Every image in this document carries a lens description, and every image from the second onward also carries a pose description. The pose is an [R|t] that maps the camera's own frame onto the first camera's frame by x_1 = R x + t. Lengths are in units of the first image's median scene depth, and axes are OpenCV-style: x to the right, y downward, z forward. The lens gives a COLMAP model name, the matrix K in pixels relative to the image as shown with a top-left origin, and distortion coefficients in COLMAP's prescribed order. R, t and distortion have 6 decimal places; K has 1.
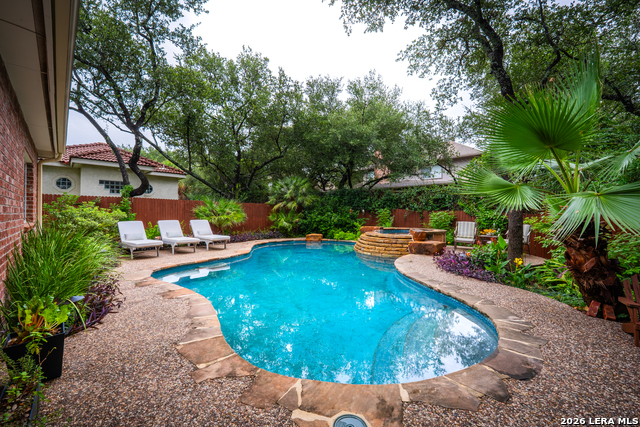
lens RADIAL K [[261.8, 0, 320.5], [0, 261.8, 210.3], [0, 0, 1]] dist [-0.000186, 0.000004]
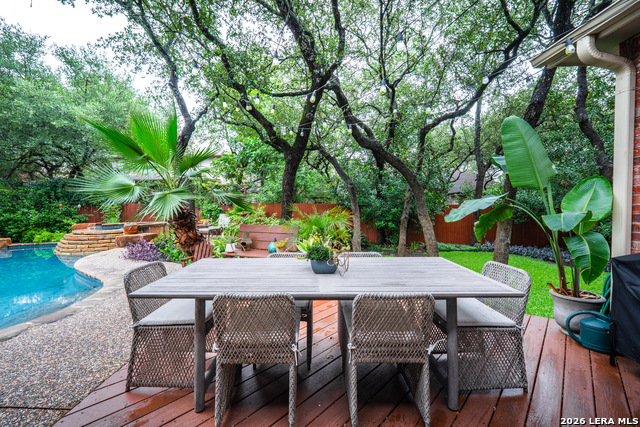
lens RADIAL K [[261.8, 0, 319.0], [0, 261.8, 211.6], [0, 0, 1]] dist [-0.000186, 0.000004]
pose [[0.724615, -0.034368, 0.688297, 0.140739], [0.013901, 0.999281, 0.035261, 0.001217], [-0.689014, -0.015982, 0.724572, -0.169984]]
